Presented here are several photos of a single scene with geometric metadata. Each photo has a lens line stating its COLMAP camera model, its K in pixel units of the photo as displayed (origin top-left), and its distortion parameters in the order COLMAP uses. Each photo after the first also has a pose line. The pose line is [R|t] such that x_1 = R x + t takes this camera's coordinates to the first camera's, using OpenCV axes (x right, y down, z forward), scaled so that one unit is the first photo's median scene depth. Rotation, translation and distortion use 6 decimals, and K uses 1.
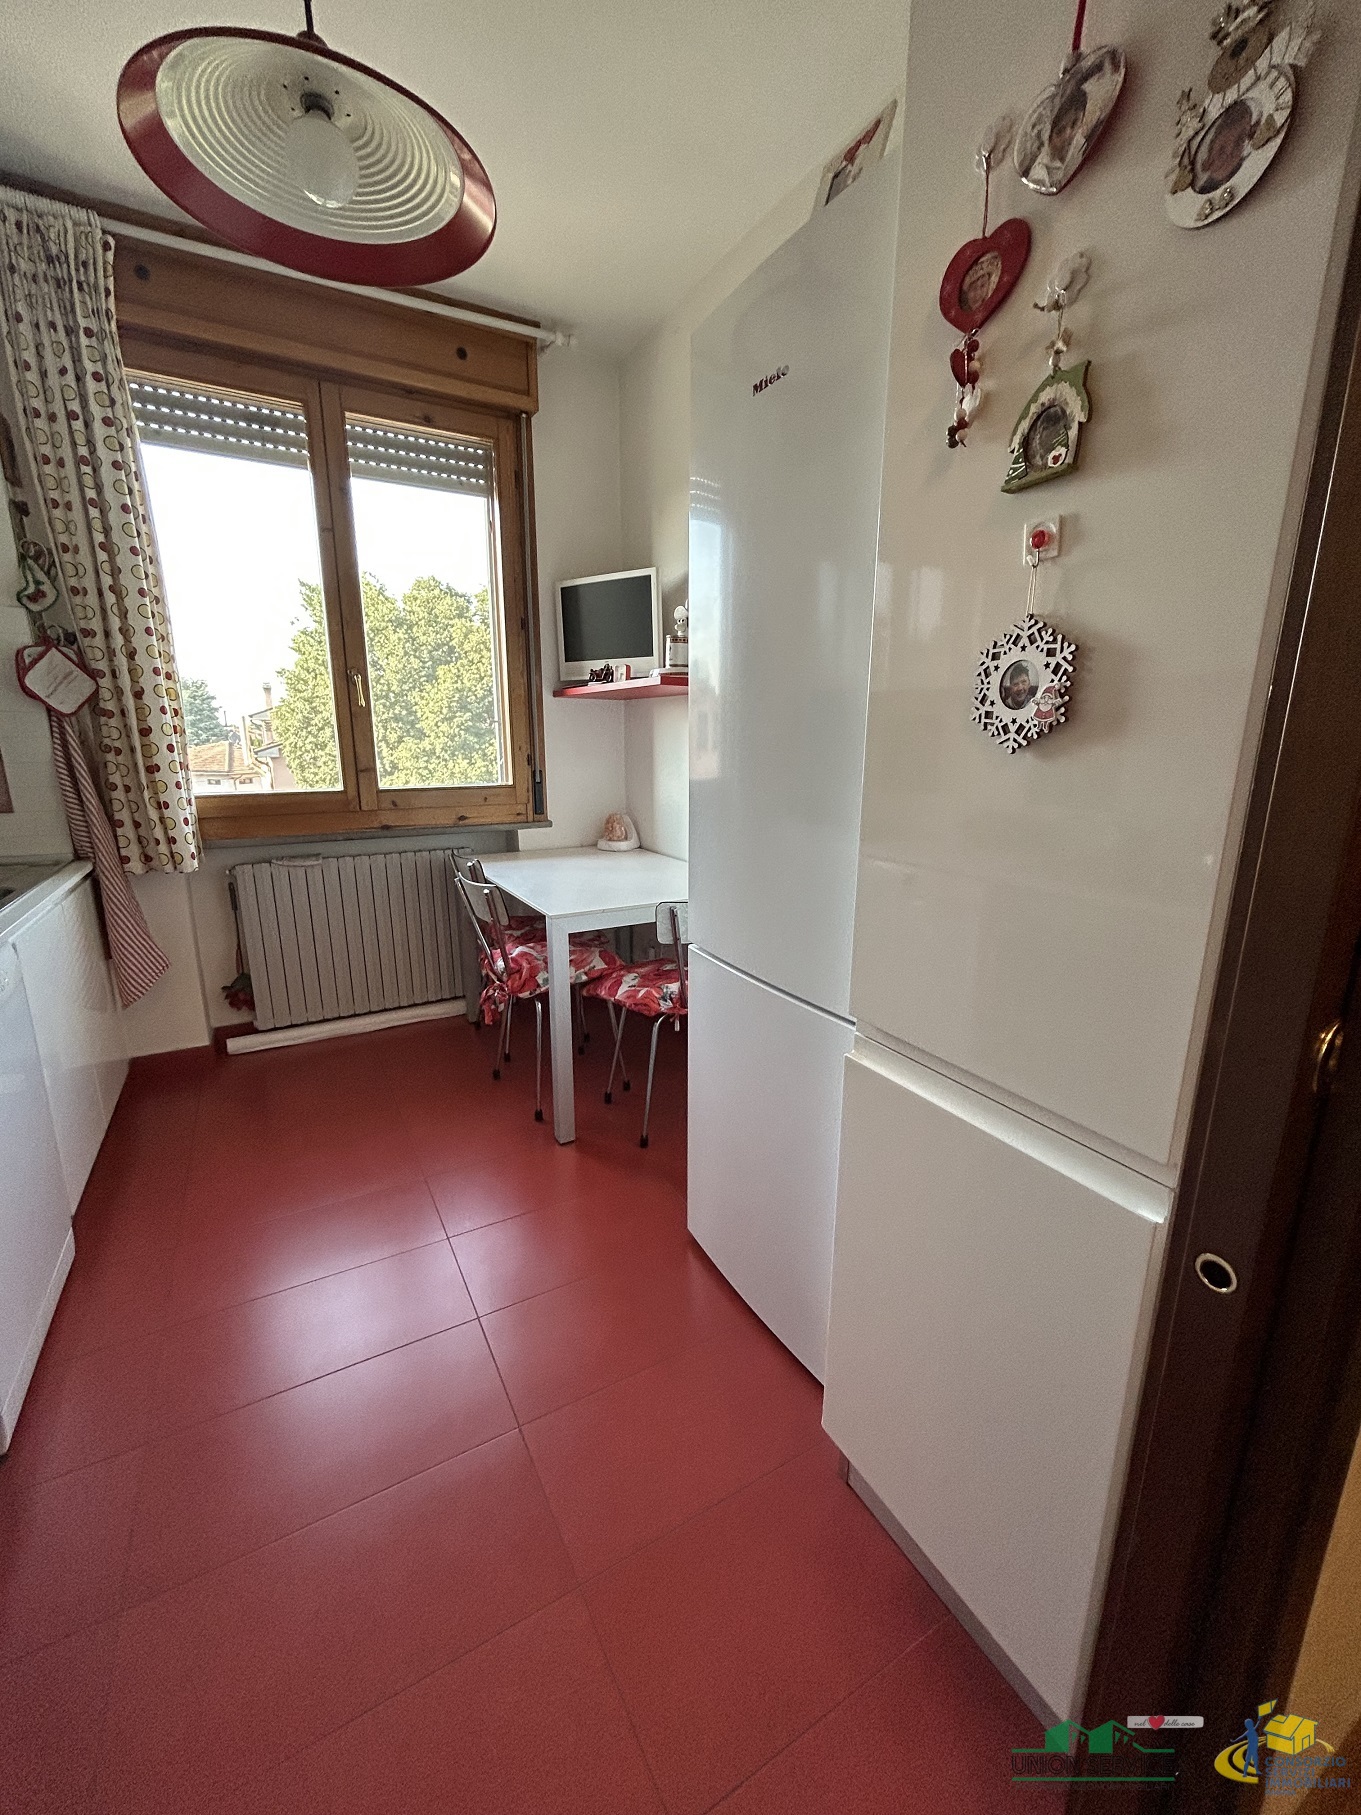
lens RADIAL K [[743.4, 0, 680.4], [0, 743.4, 909.3], [0, 0, 1]] dist [0.005432, 0.001663]
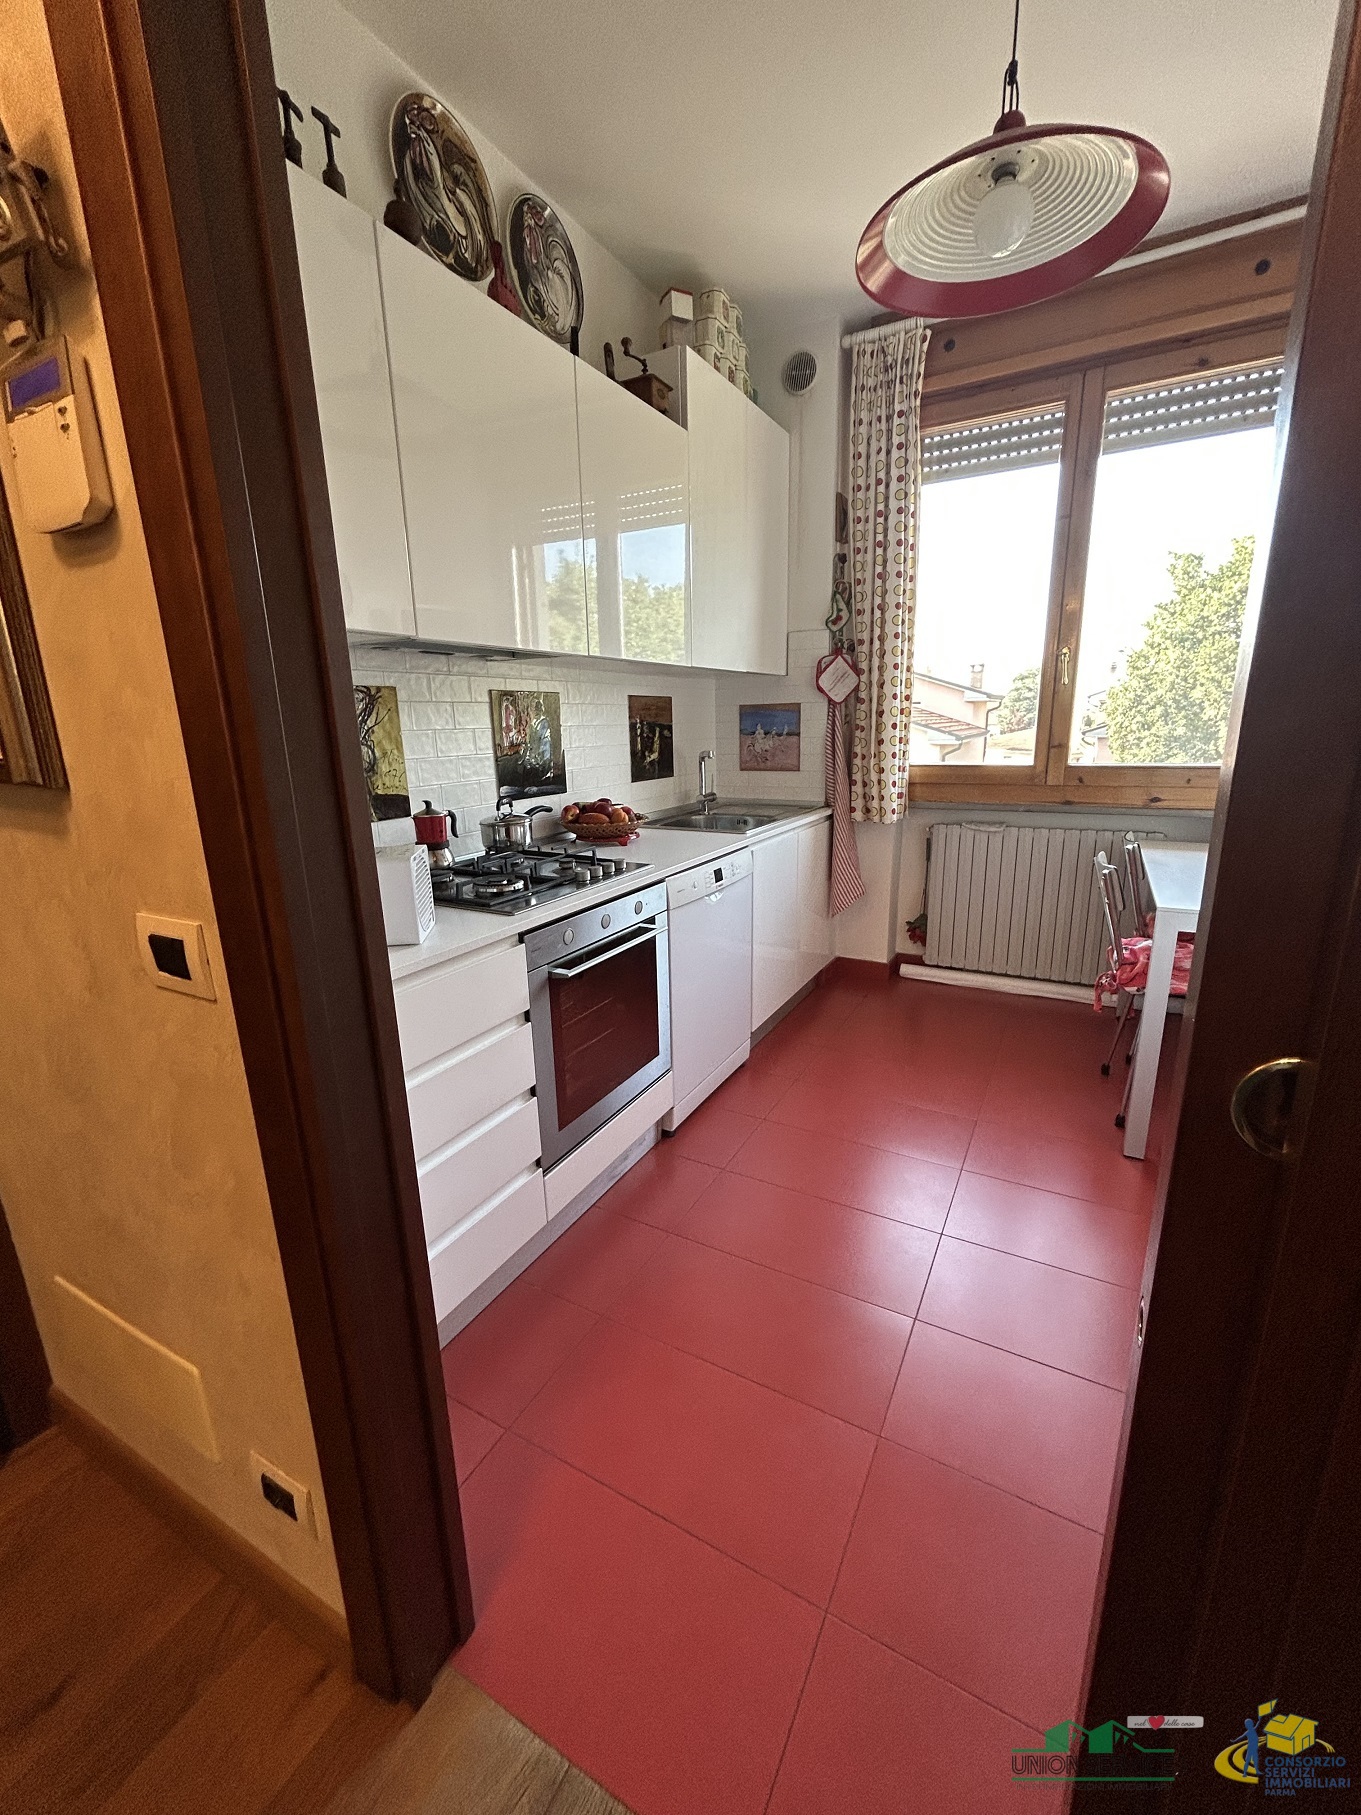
lens RADIAL K [[743.4, 0, 677.4], [0, 743.4, 909.9], [0, 0, 1]] dist [0.005432, 0.001663]
pose [[0.521984, 0.195218, -0.830315, 0.245461], [-0.174741, 0.977284, 0.119920, 0.005365], [0.834864, 0.082493, 0.544239, 0.014521]]
